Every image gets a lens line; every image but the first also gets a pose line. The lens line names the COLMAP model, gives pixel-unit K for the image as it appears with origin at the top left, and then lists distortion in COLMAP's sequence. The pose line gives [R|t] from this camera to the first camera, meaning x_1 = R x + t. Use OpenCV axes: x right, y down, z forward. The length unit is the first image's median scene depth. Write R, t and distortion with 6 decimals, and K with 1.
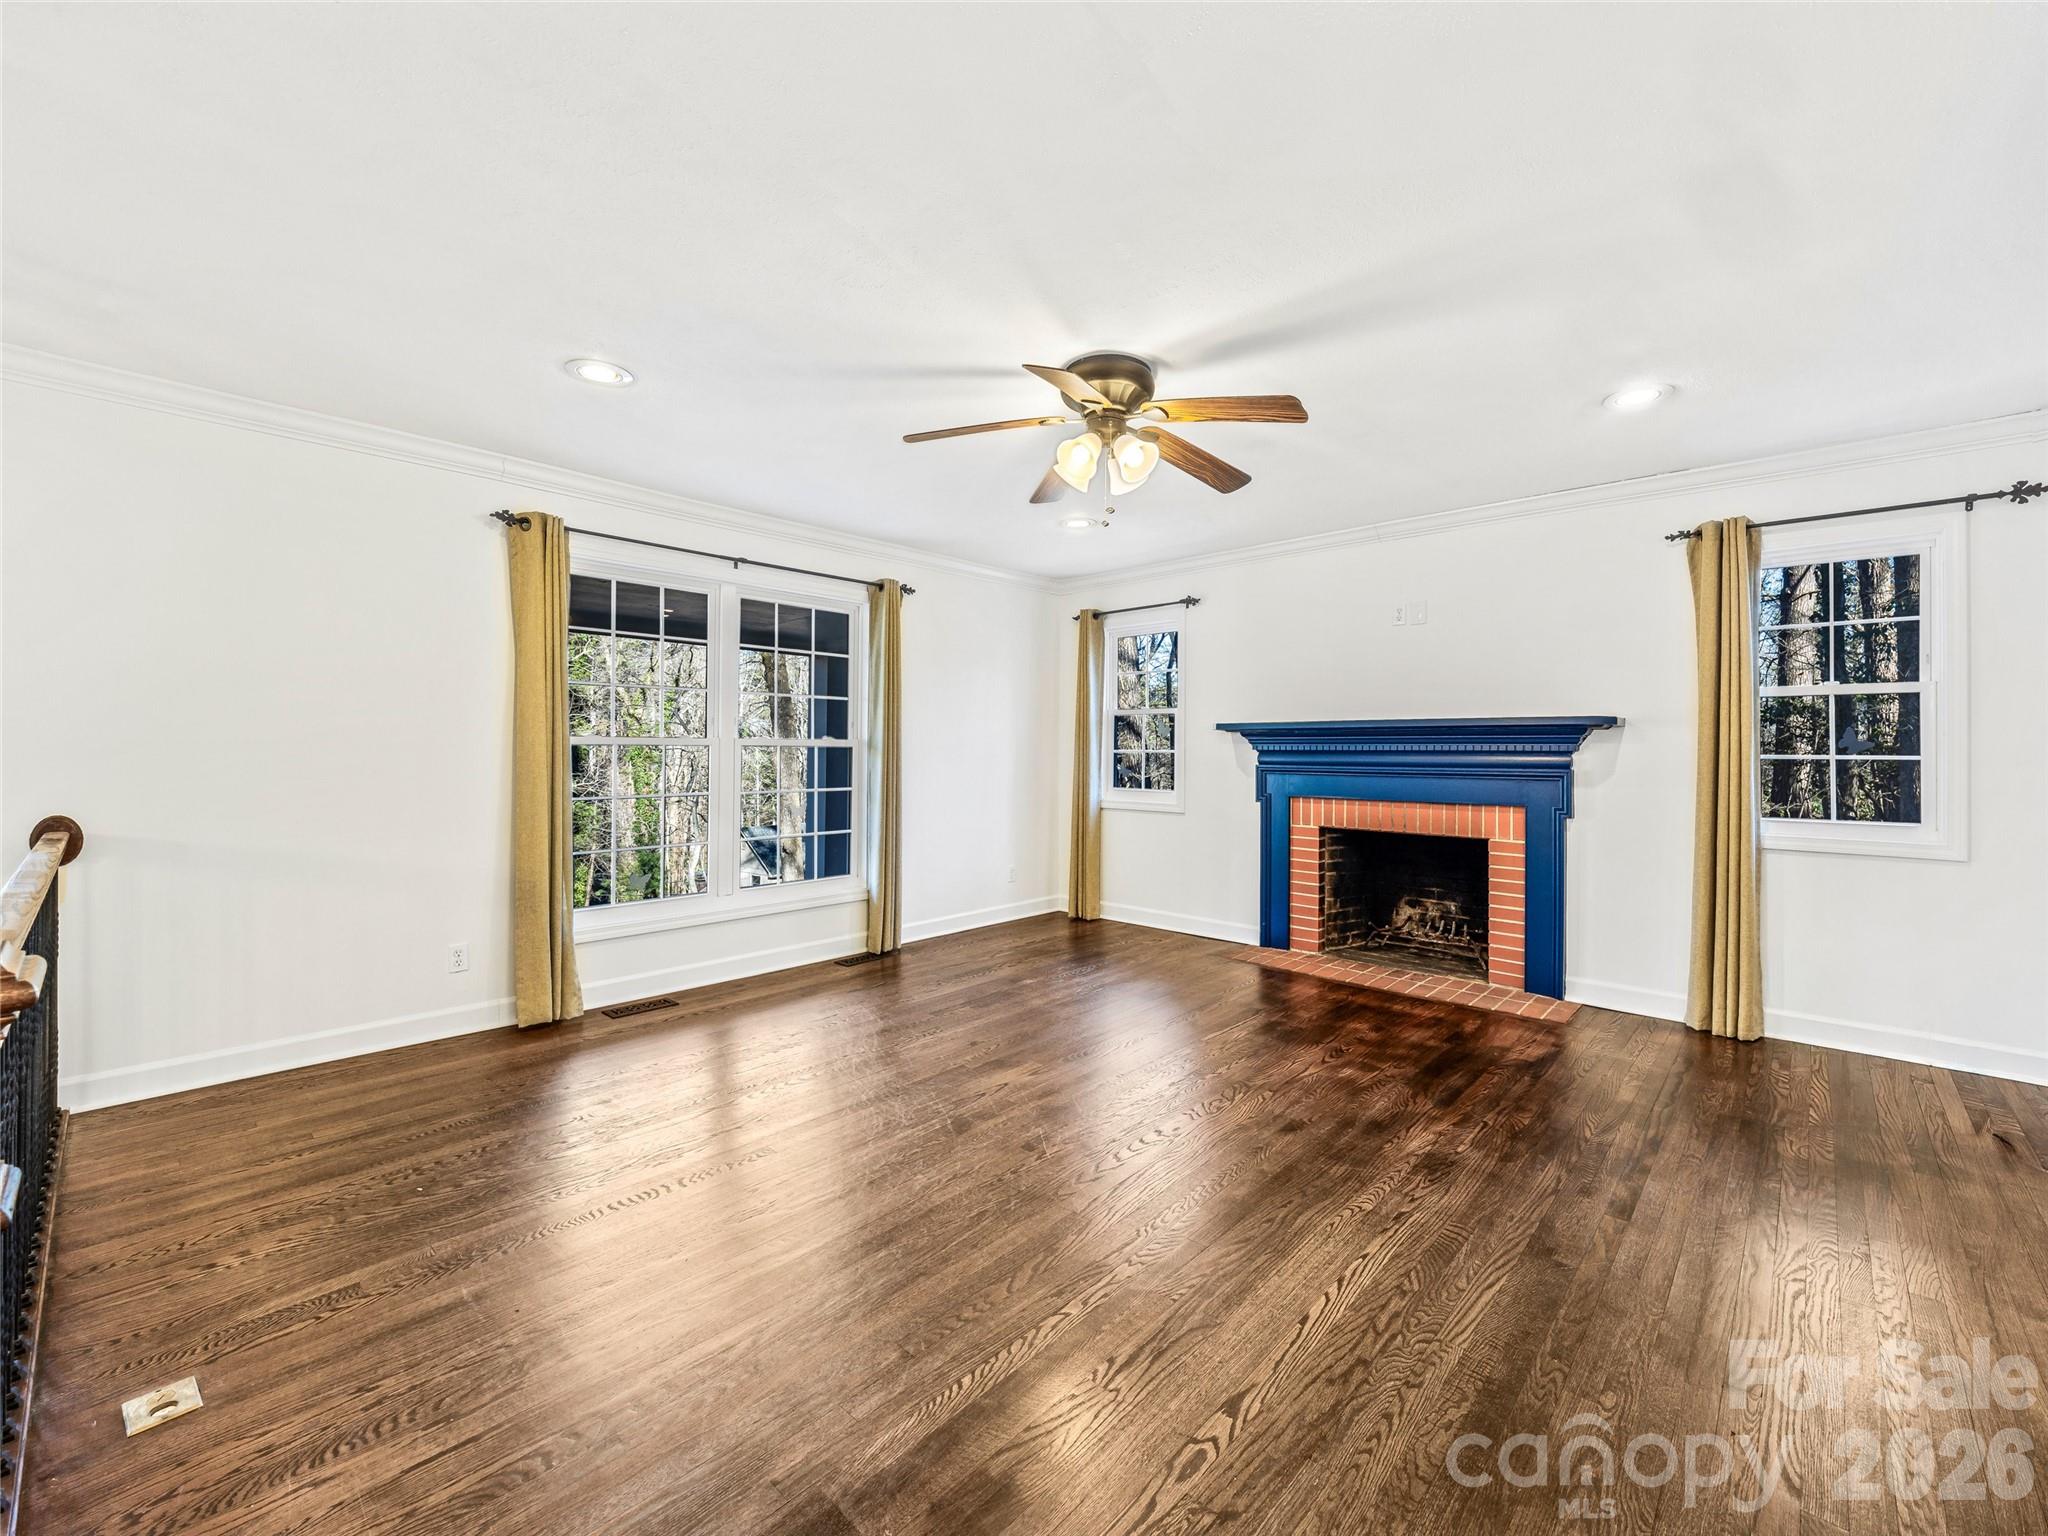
lens RADIAL K [[846.3, 0, 1026.4], [0, 846.3, 744.5], [0, 0, 1]] dist [-0.000779, -0.000257]
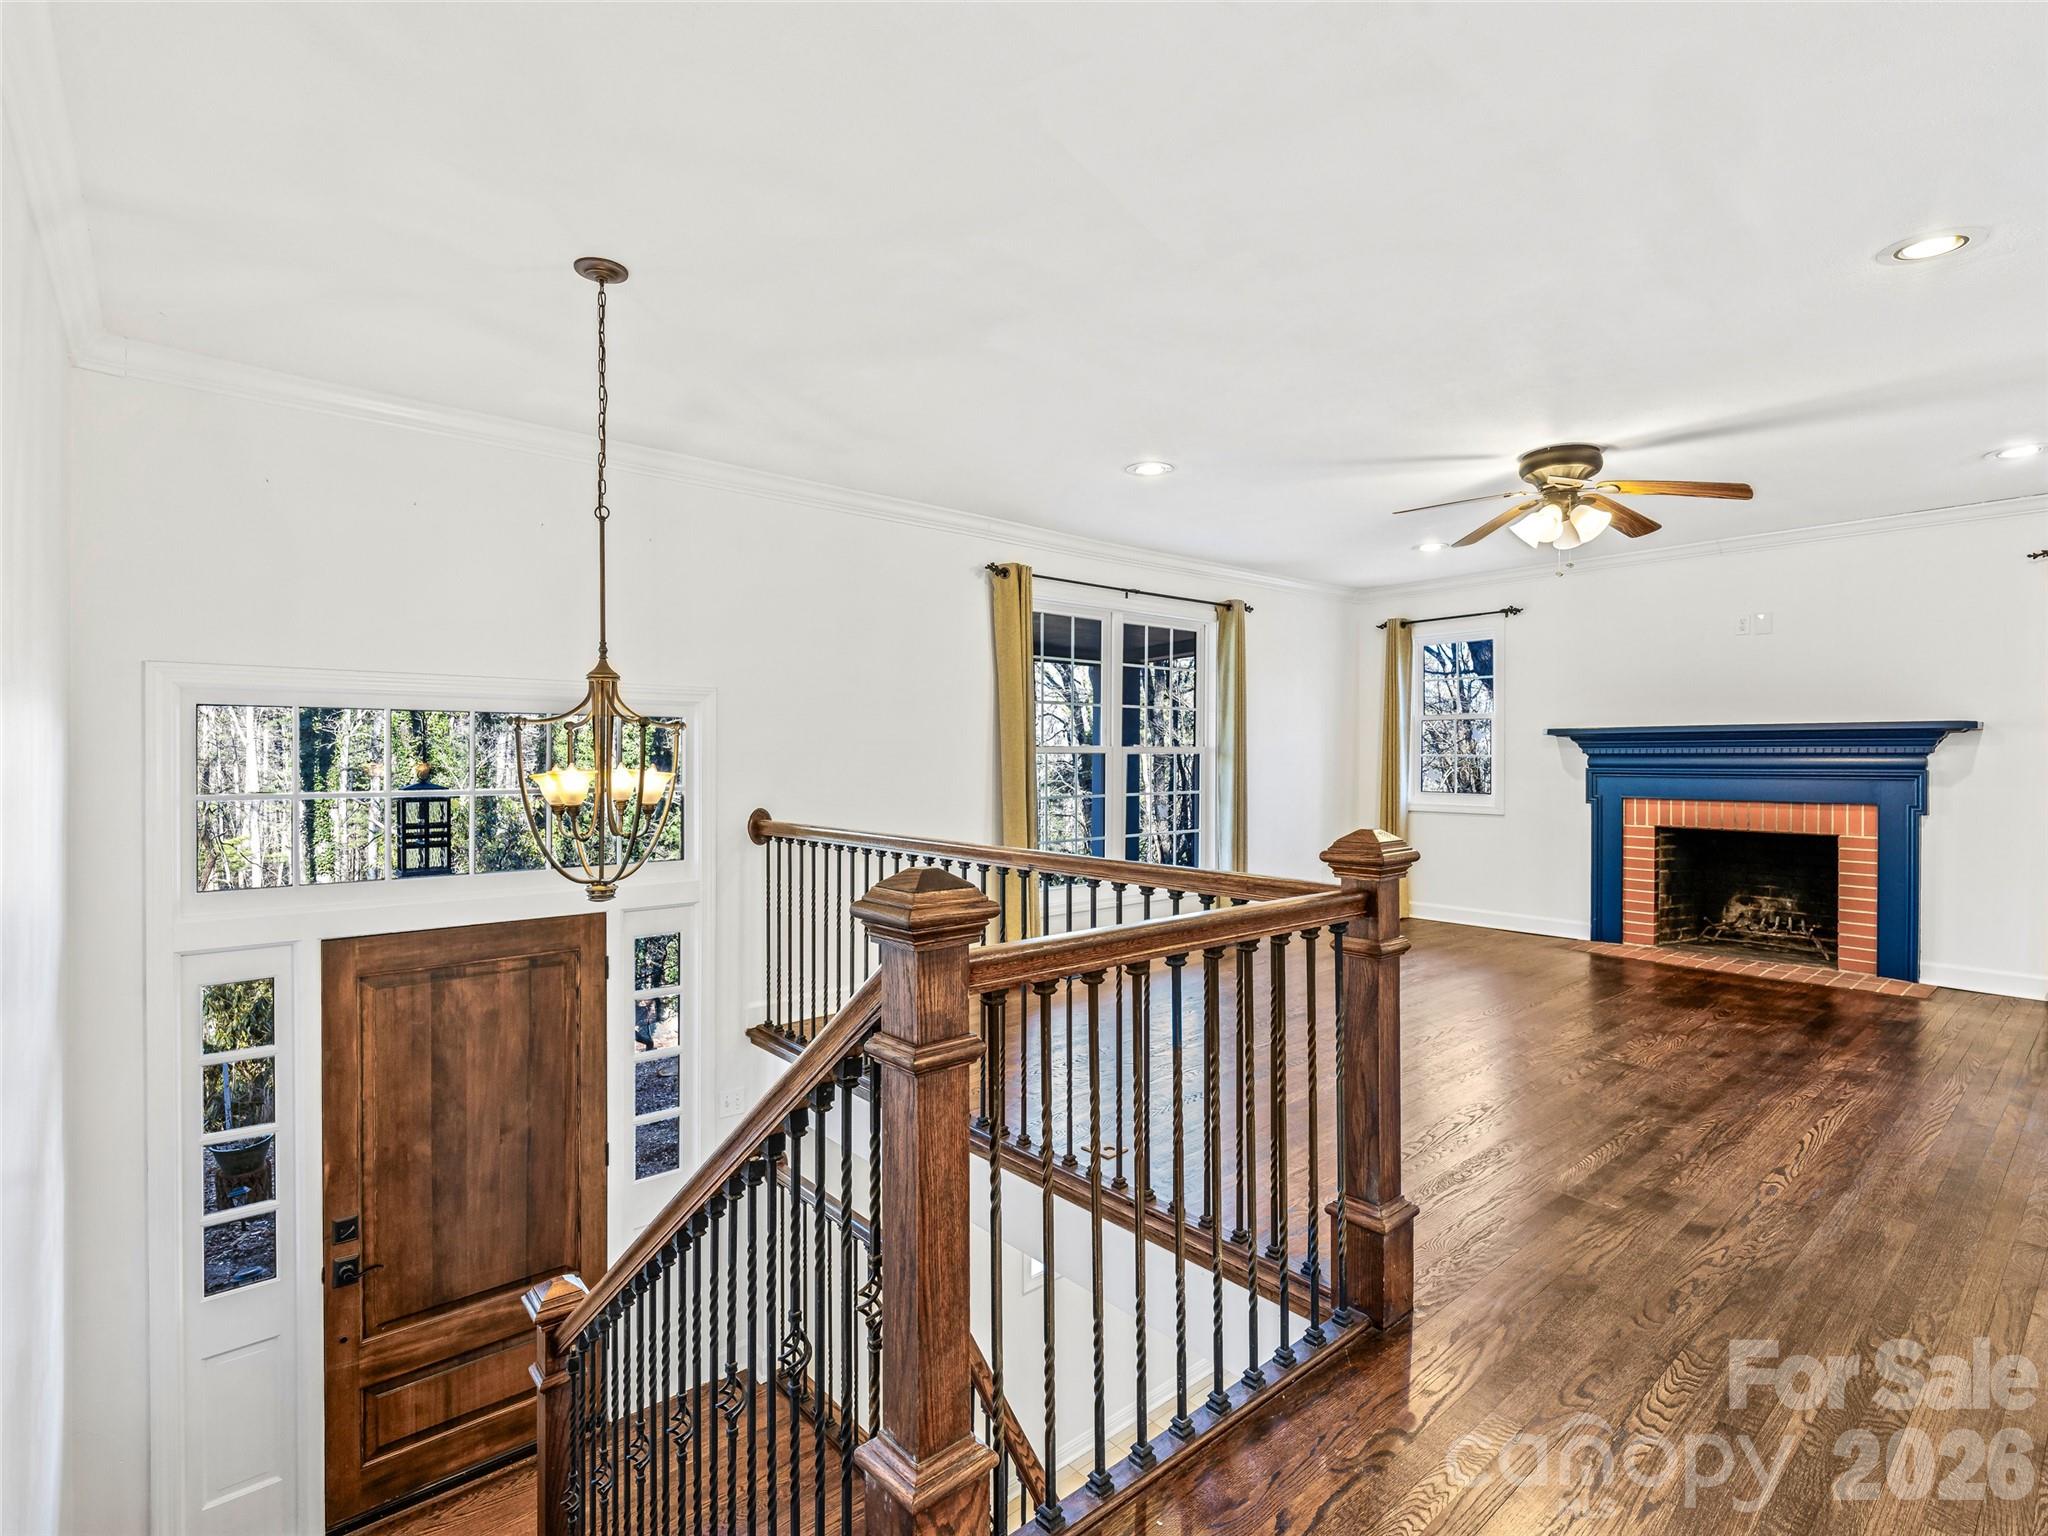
lens RADIAL K [[973.8, 0, 1027.0], [0, 973.8, 760.5], [0, 0, 1]] dist [-0.040979, 0.014403]
pose [[0.992095, -0.006954, -0.125296, -0.328362], [0.008359, 0.999908, 0.010691, -0.004811], [0.125210, -0.011654, 0.992062, -0.329747]]
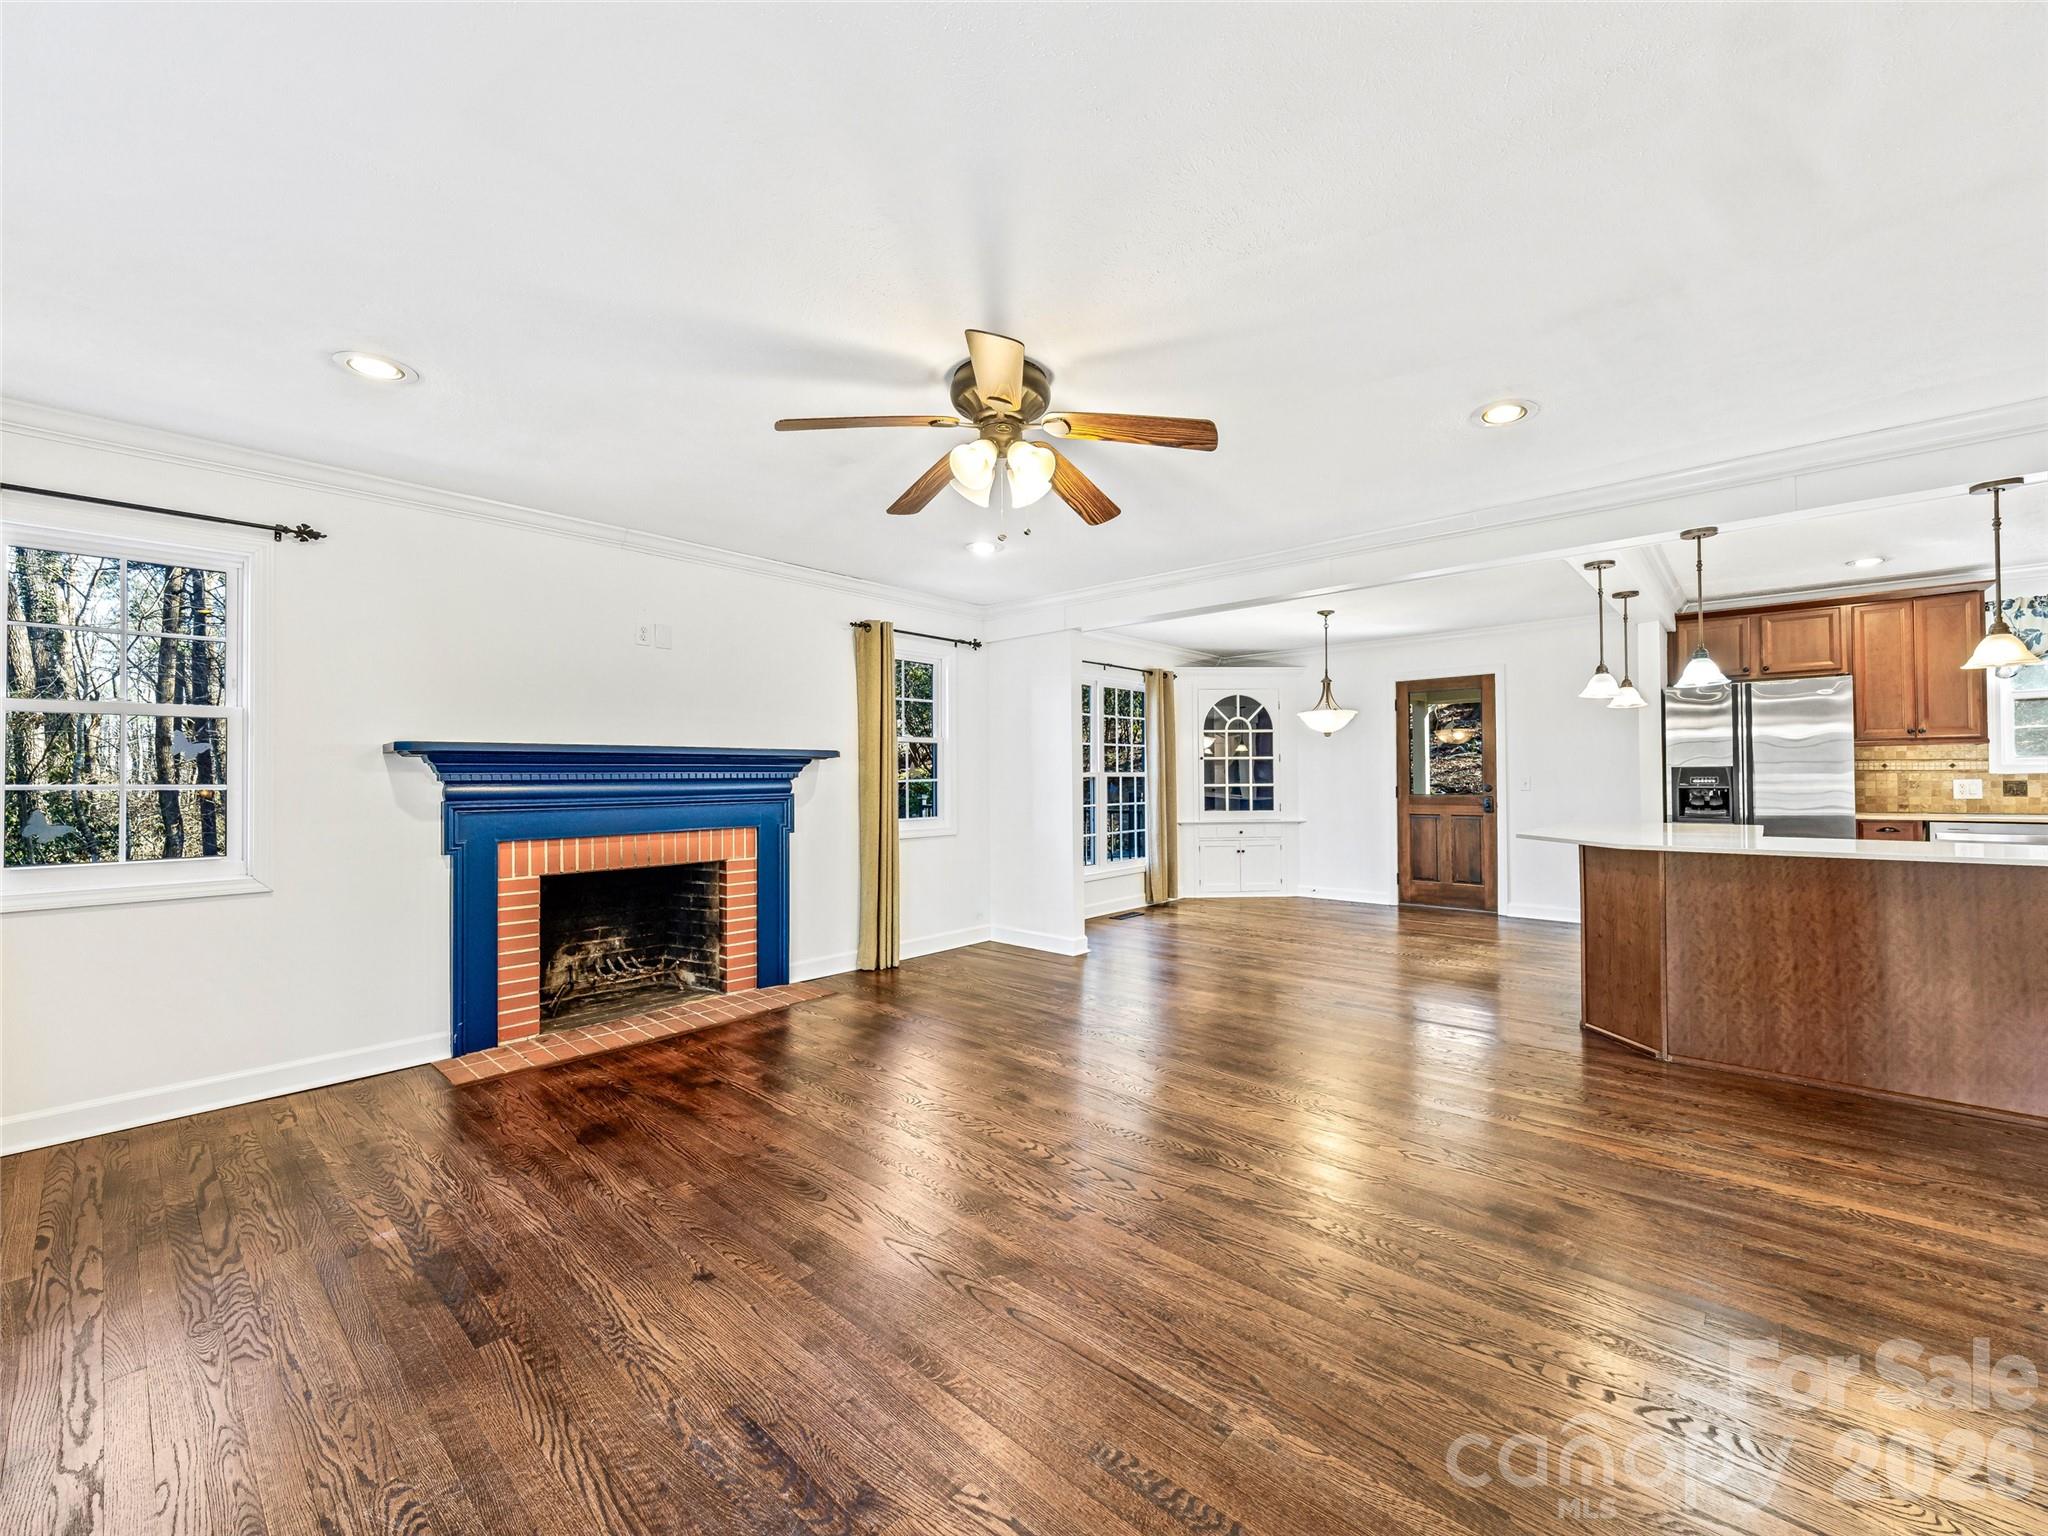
lens RADIAL K [[820.9, 0, 1063.0], [0, 820.9, 765.0], [0, 0, 1]] dist [0.001463, -0.000019]
pose [[-0.047652, 0.009013, 0.998823, -0.537418], [0.002757, 0.999957, -0.008892, 0.000849], [-0.998860, 0.002330, -0.047675, 0.638370]]
